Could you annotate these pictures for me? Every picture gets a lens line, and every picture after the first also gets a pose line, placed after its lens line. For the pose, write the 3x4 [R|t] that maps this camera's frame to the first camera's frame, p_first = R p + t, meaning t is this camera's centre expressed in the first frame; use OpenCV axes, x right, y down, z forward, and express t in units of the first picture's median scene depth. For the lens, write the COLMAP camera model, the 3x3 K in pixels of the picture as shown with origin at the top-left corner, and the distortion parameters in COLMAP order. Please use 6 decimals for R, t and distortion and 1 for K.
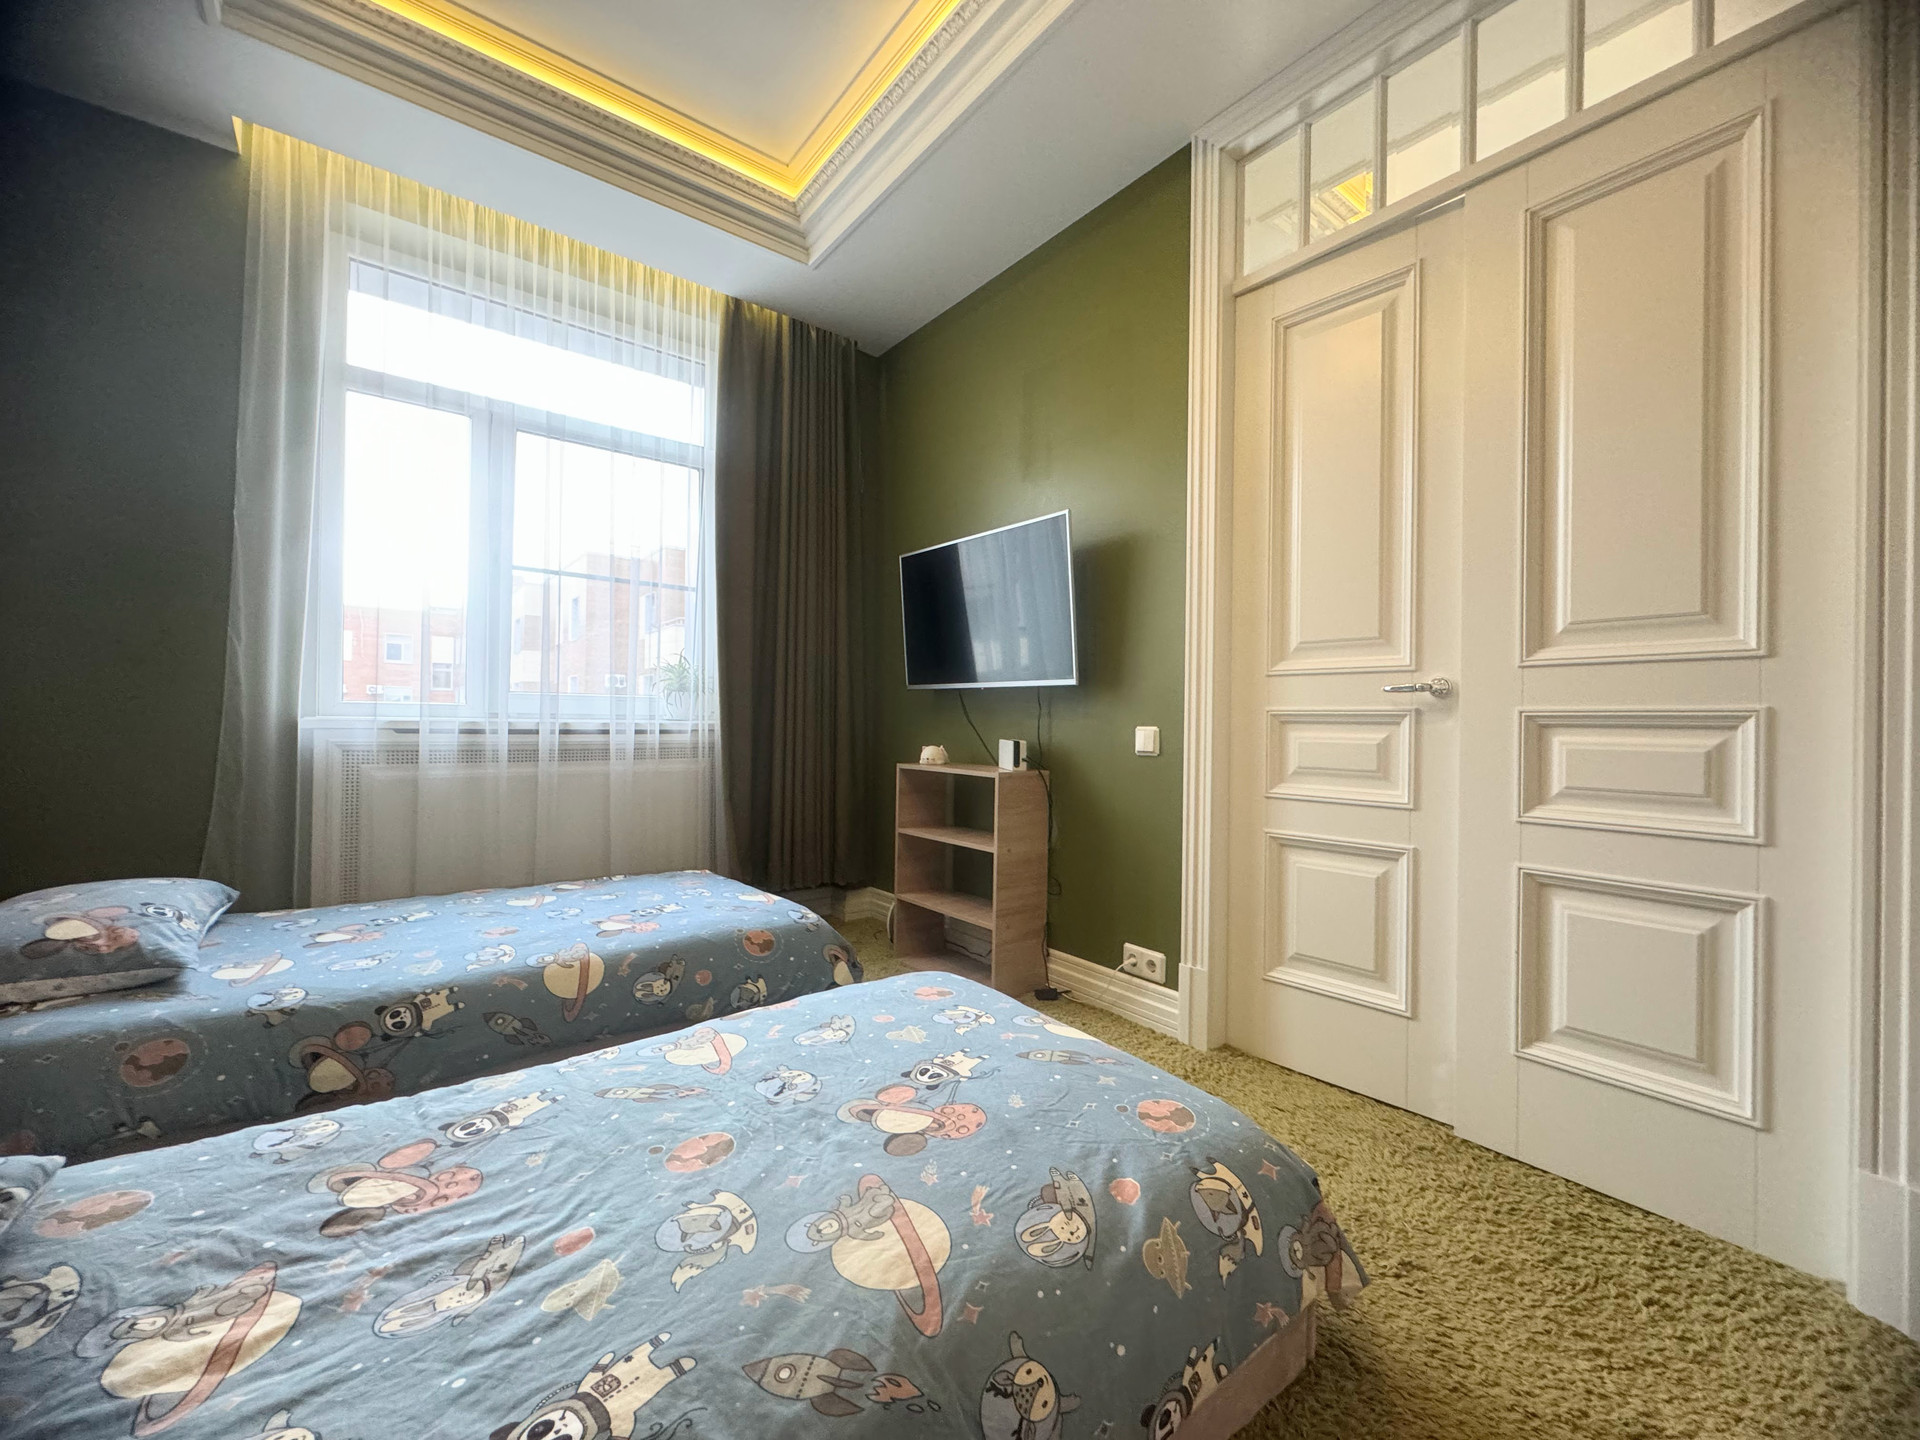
lens RADIAL K [[764.8, 0, 960.8], [0, 764.8, 721.0], [0, 0, 1]] dist [0.001704, 0.000124]
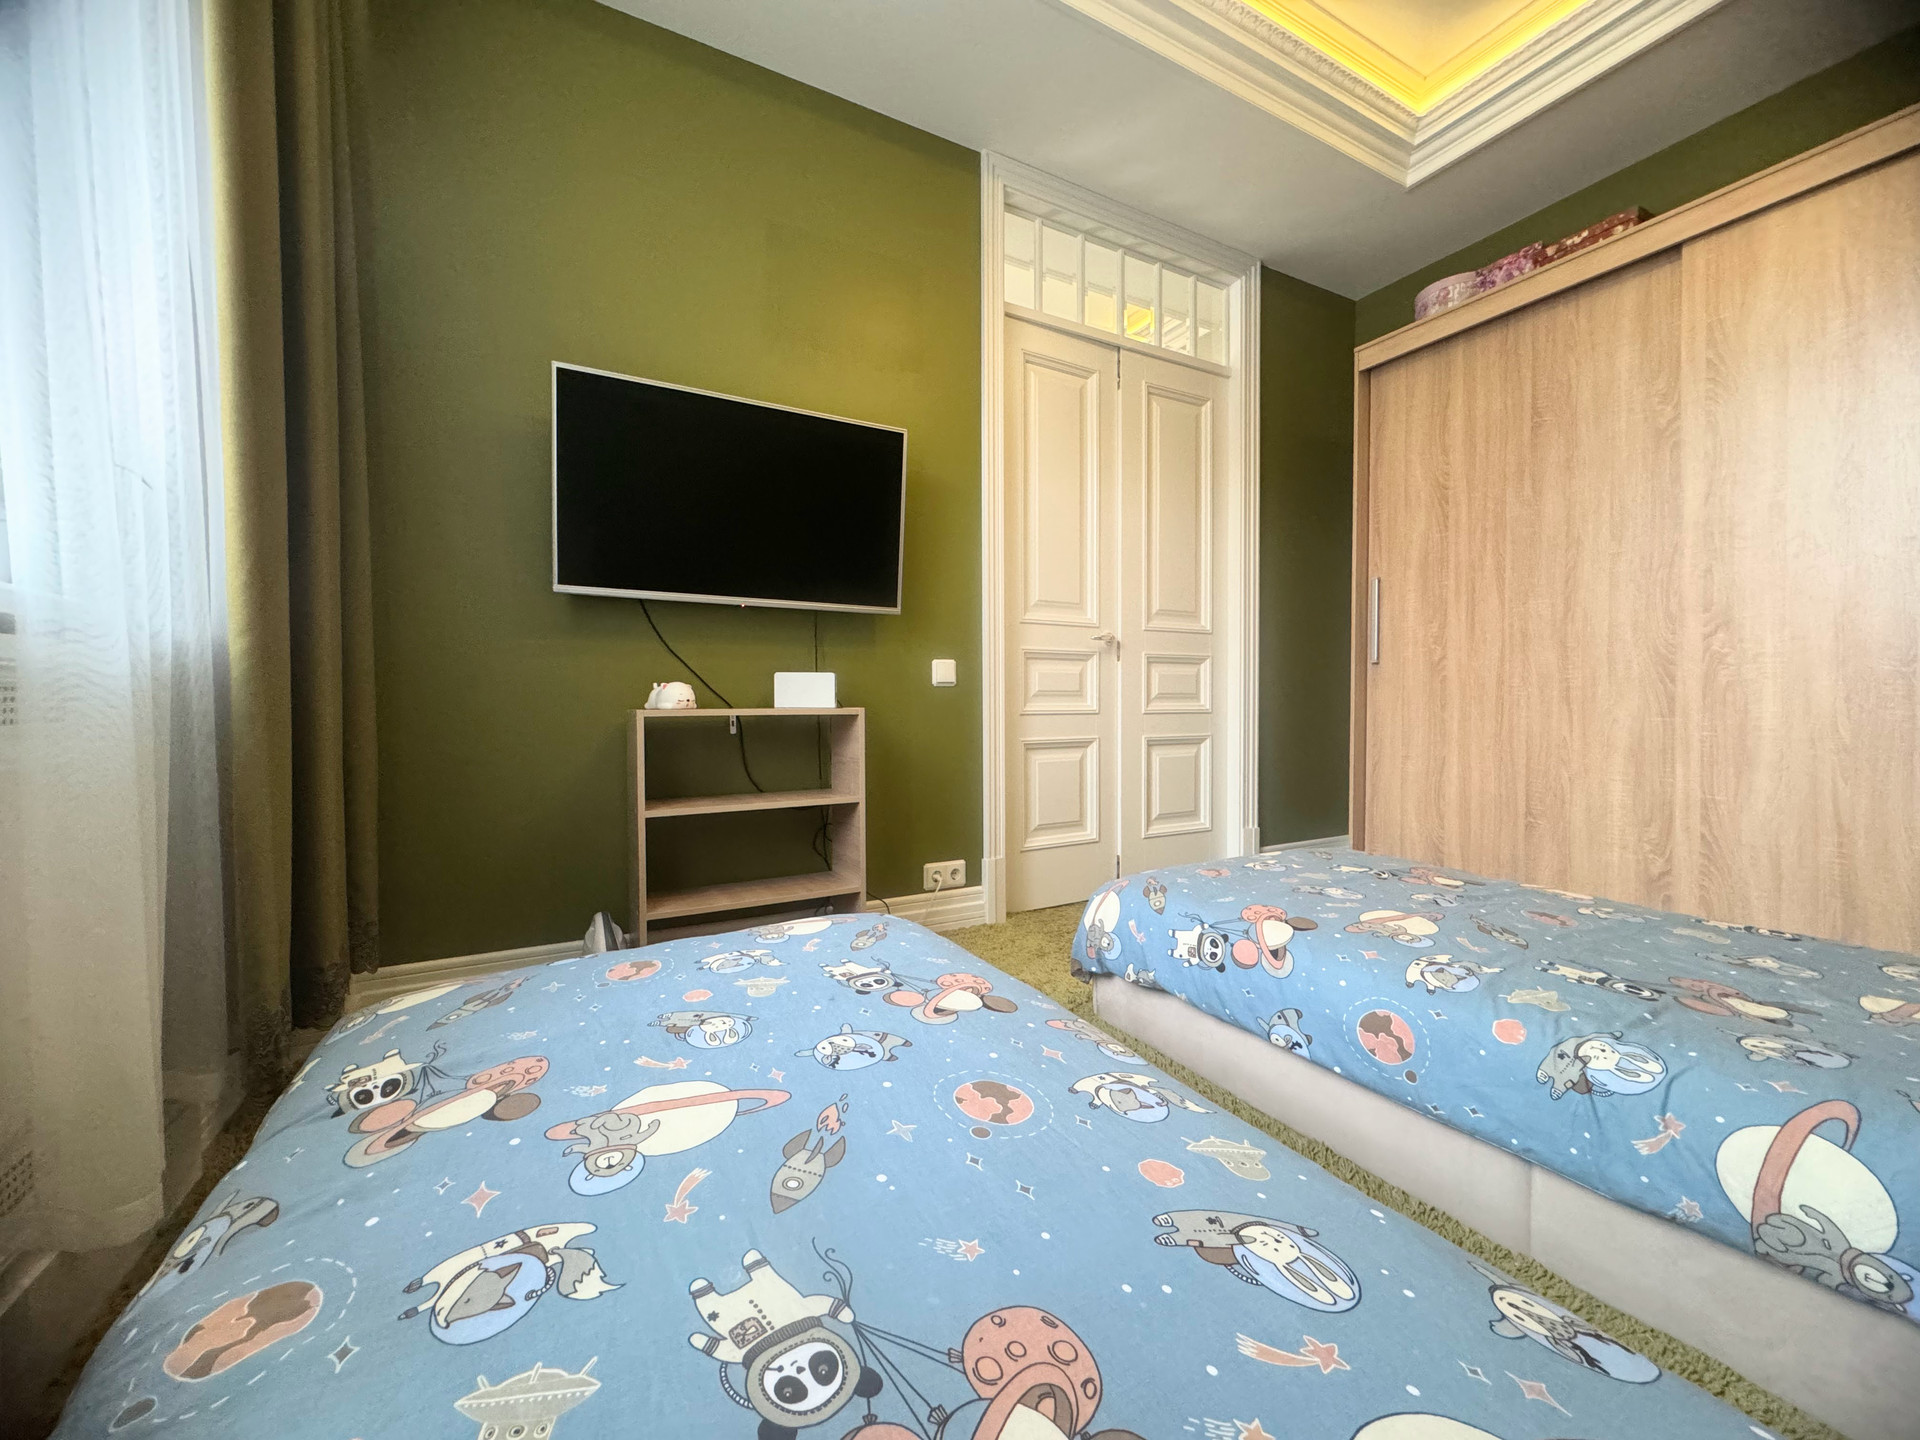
lens RADIAL K [[764.8, 0, 964.1], [0, 764.8, 719.0], [0, 0, 1]] dist [0.001704, 0.000124]
pose [[0.167931, -0.038114, 0.985062, -0.933410], [0.004419, 0.999271, 0.037911, 0.057605], [-0.985789, -0.002014, 0.167977, 0.888117]]
